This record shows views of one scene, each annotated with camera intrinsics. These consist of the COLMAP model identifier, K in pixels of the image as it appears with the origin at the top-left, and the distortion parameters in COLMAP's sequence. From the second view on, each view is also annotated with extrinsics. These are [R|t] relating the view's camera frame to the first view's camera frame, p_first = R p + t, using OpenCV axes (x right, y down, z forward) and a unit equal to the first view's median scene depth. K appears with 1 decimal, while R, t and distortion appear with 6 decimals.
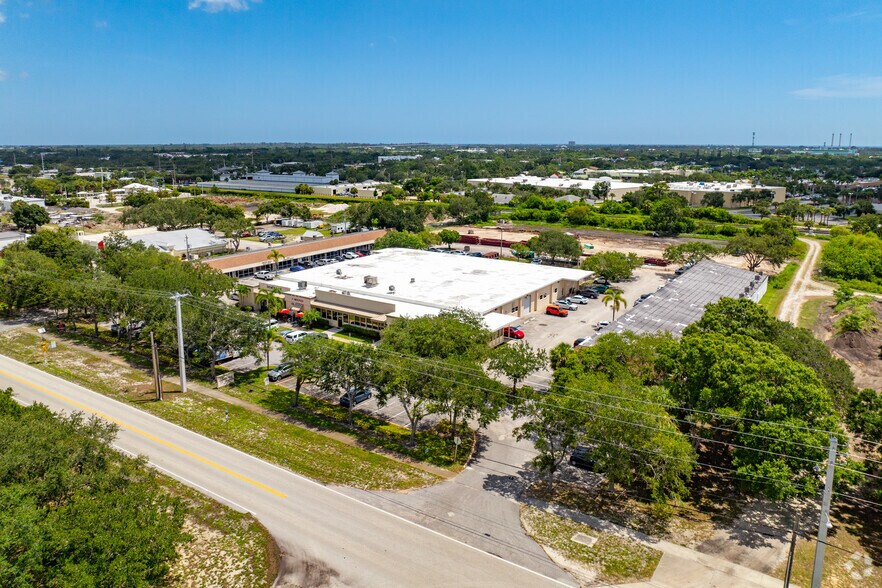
lens RADIAL K [[615.1, 0, 445.0], [0, 615.1, 292.2], [0, 0, 1]] dist [-0.032516, 0.005281]
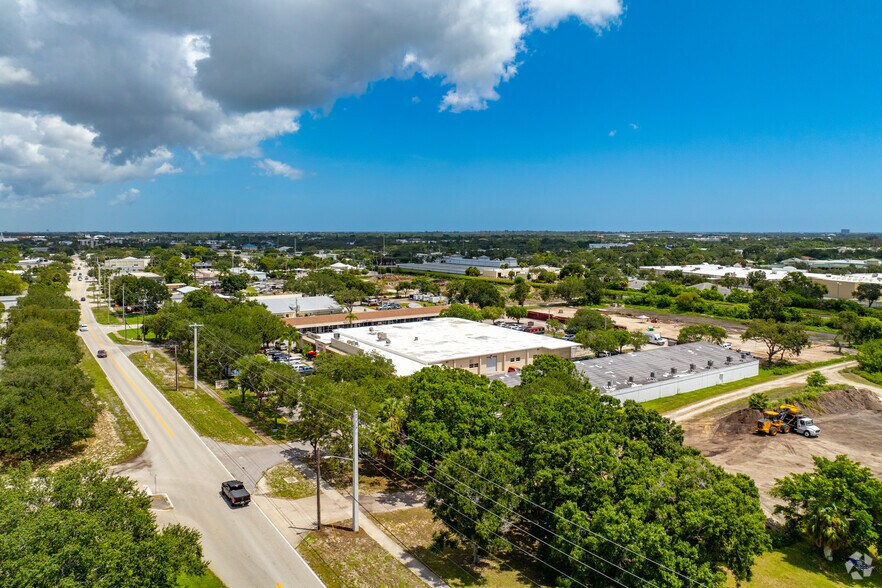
lens RADIAL K [[615.1, 0, 437.9], [0, 615.1, 291.4], [0, 0, 1]] dist [-0.032516, 0.005281]
pose [[0.921489, 0.035695, -0.386762, 0.200698], [-0.089587, 0.988451, -0.122222, 0.014907], [0.377932, 0.147275, 0.914044, -0.061395]]
